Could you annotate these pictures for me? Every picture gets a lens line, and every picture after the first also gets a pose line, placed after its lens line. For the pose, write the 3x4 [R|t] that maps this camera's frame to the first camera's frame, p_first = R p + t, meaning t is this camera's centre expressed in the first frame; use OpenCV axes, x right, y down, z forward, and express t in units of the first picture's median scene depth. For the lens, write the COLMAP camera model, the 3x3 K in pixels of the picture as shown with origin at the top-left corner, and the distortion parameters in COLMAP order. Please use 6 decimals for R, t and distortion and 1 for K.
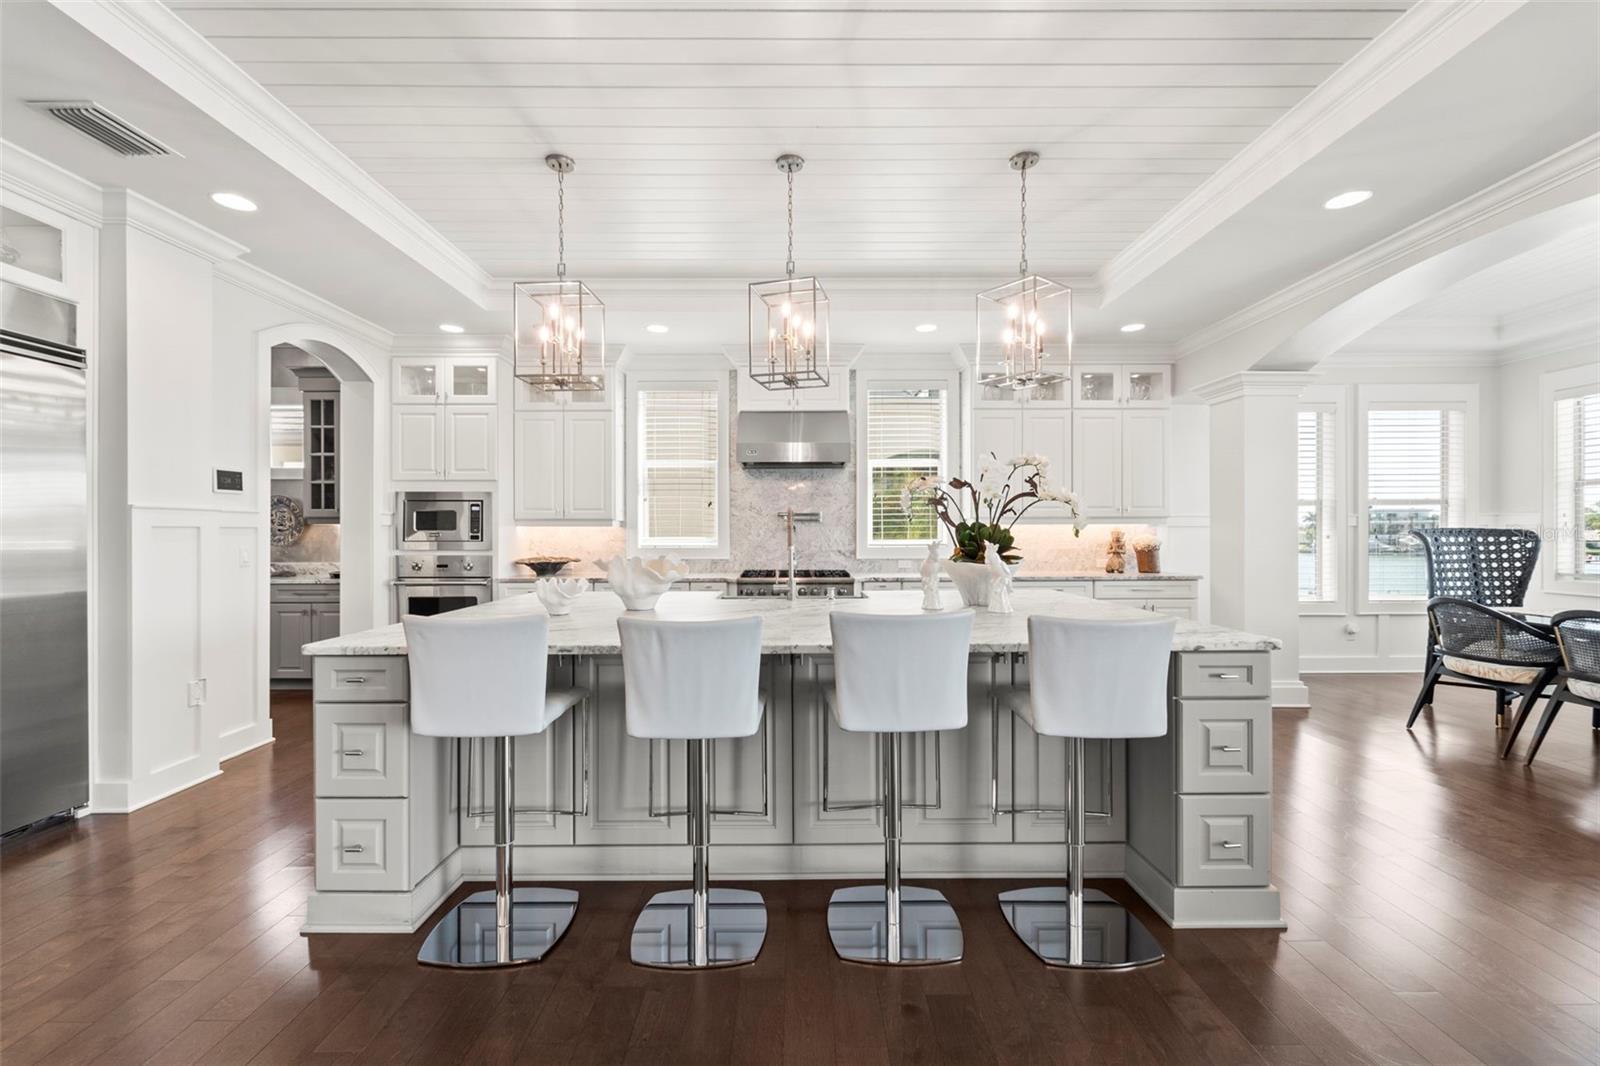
lens RADIAL K [[663.5, 0, 792.6], [0, 663.5, 529.9], [0, 0, 1]] dist [0.003450, -0.003088]
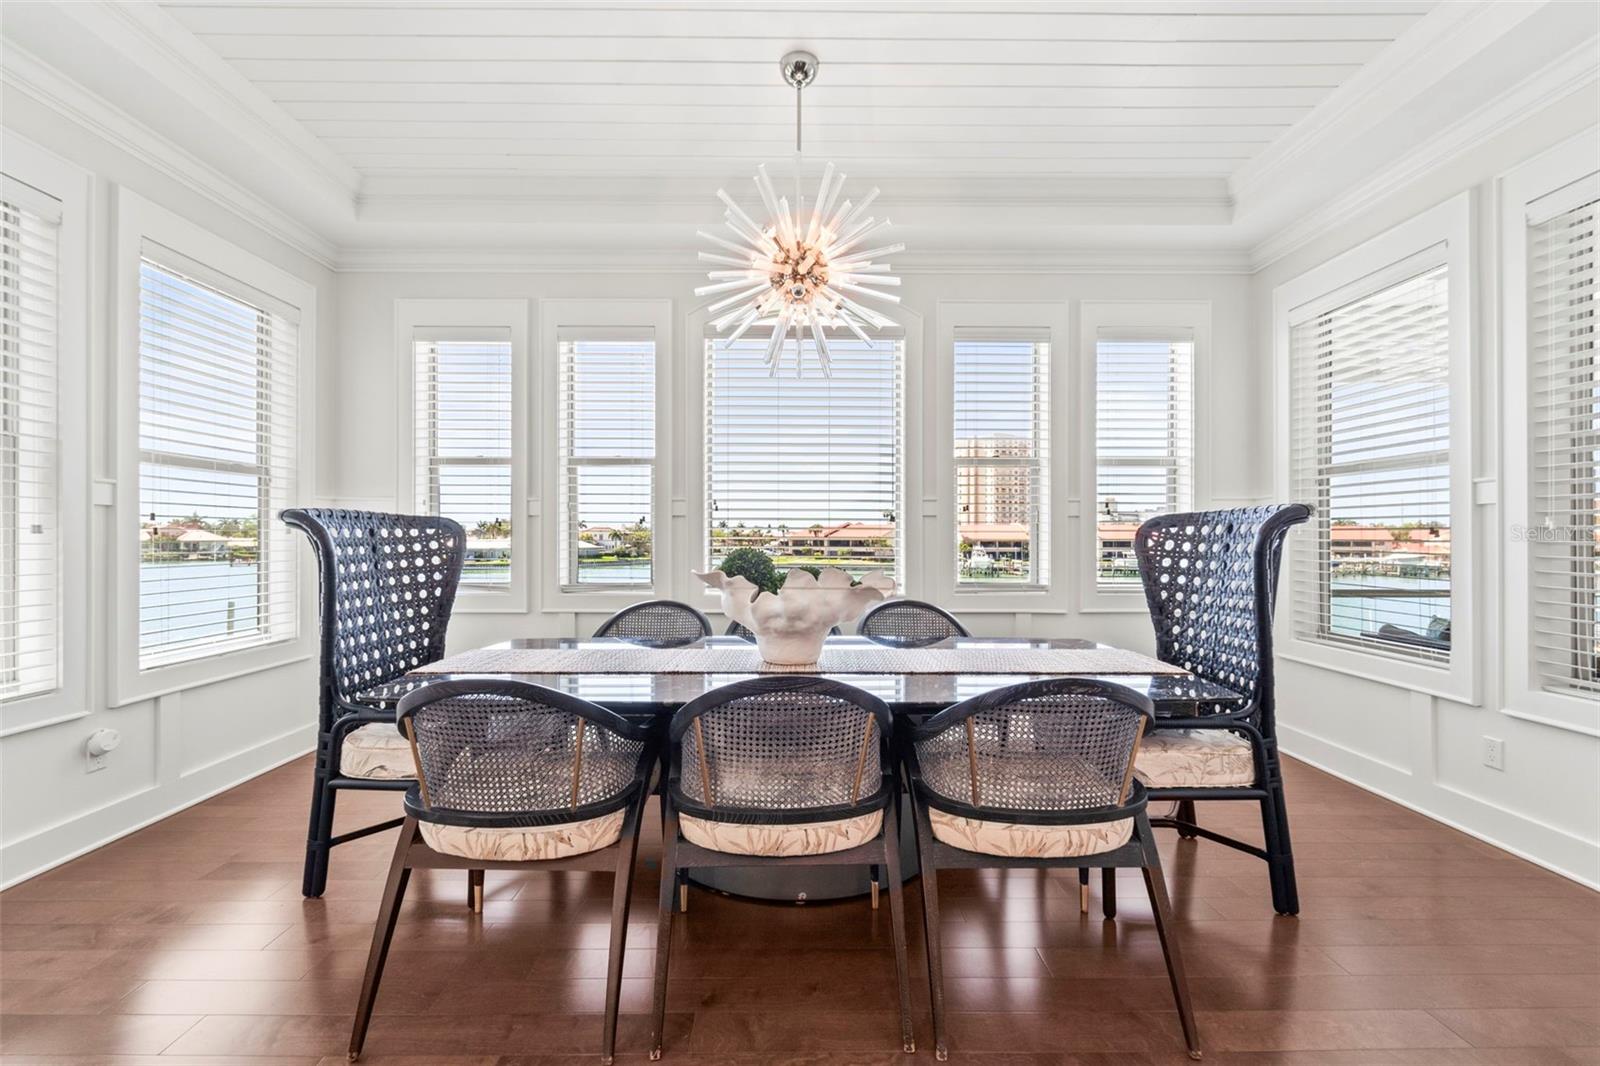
lens RADIAL K [[663.8, 0, 800.0], [0, 663.8, 533.0], [0, 0, 1]] dist [-0.000290, -0.000606]
pose [[-0.007281, 0.001736, 0.999972, 0.493370], [-0.006849, 0.999975, -0.001786, 0.012712], [-0.999950, -0.006862, -0.007269, 0.663888]]
